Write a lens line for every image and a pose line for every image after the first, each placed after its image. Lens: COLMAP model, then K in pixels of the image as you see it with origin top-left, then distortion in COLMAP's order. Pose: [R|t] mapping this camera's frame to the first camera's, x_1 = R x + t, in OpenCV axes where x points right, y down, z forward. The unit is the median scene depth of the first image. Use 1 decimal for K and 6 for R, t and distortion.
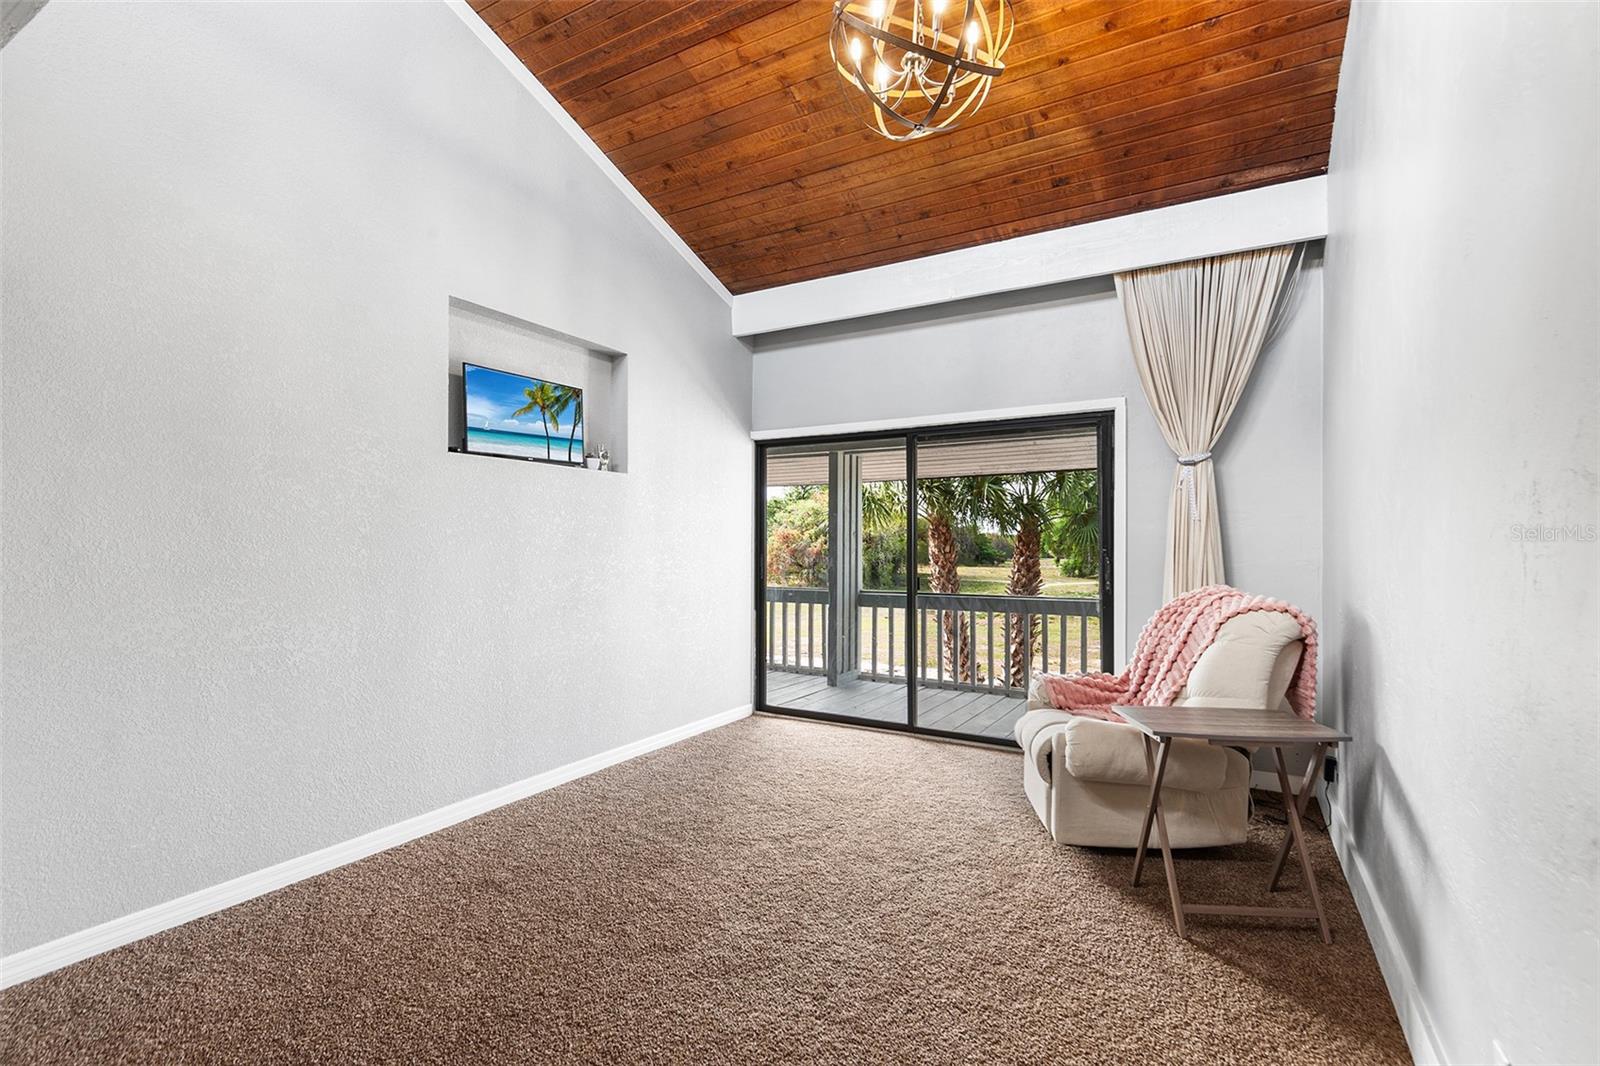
lens RADIAL K [[734.2, 0, 797.1], [0, 734.2, 553.6], [0, 0, 1]] dist [0.035097, -0.028261]
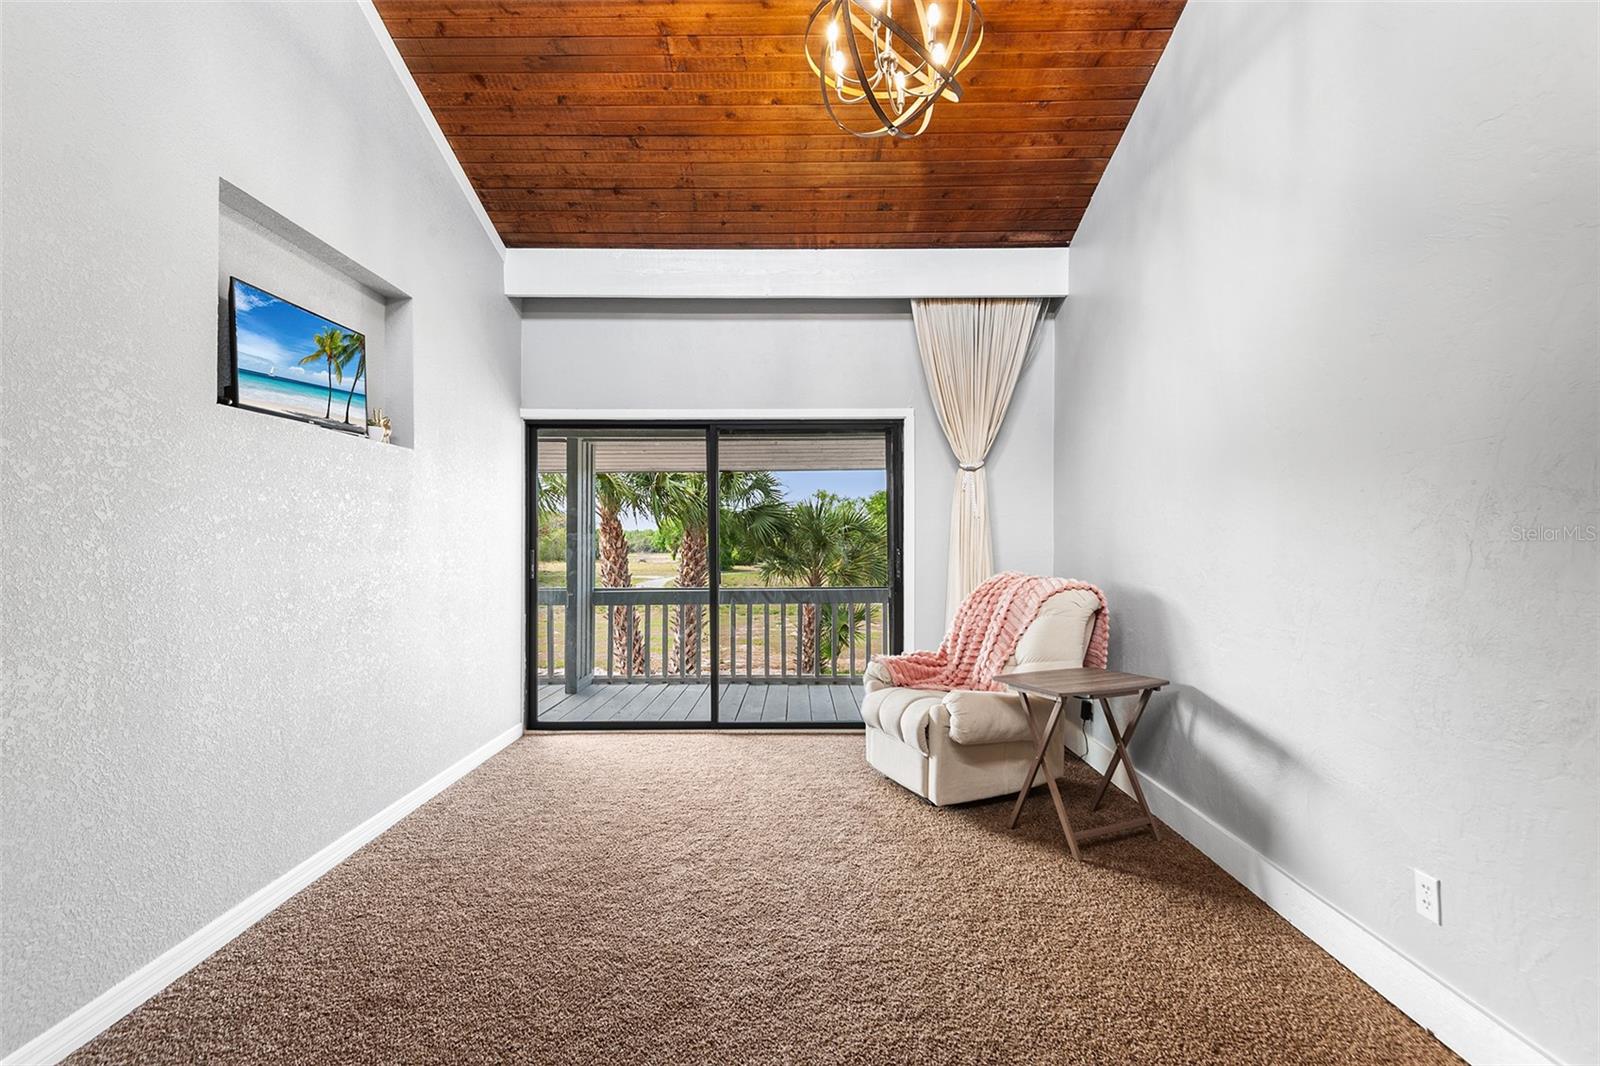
lens RADIAL K [[730.7, 0, 819.1], [0, 730.7, 550.2], [0, 0, 1]] dist [0.037103, -0.027335]
pose [[0.866853, -0.010703, 0.498449, -0.276053], [0.009773, 0.999942, 0.004476, 0.000825], [-0.498468, 0.000991, 0.866908, 0.105200]]
